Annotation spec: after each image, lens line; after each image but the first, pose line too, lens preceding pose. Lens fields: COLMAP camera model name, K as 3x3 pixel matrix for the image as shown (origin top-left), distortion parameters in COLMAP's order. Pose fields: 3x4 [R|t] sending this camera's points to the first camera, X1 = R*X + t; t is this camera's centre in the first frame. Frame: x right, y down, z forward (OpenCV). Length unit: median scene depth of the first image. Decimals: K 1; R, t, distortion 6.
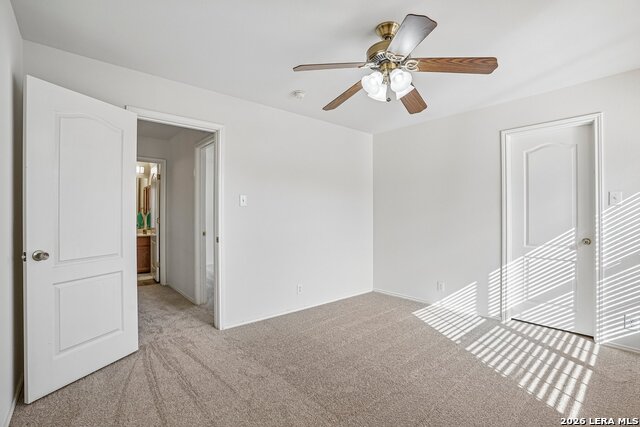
lens RADIAL K [[295.5, 0, 320.0], [0, 295.5, 213.5], [0, 0, 1]] dist [-0.072615, 0.028704]
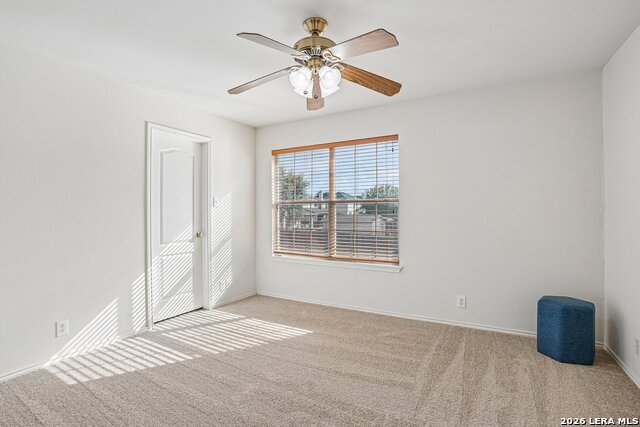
lens RADIAL K [[295.5, 0, 320.0], [0, 295.5, 213.5], [0, 0, 1]] dist [-0.072615, 0.028704]
pose [[-0.330103, -0.008251, 0.943909, -0.471077], [-0.006506, 0.999958, 0.006466, -0.007837], [-0.943922, -0.004006, -0.330143, 0.893974]]
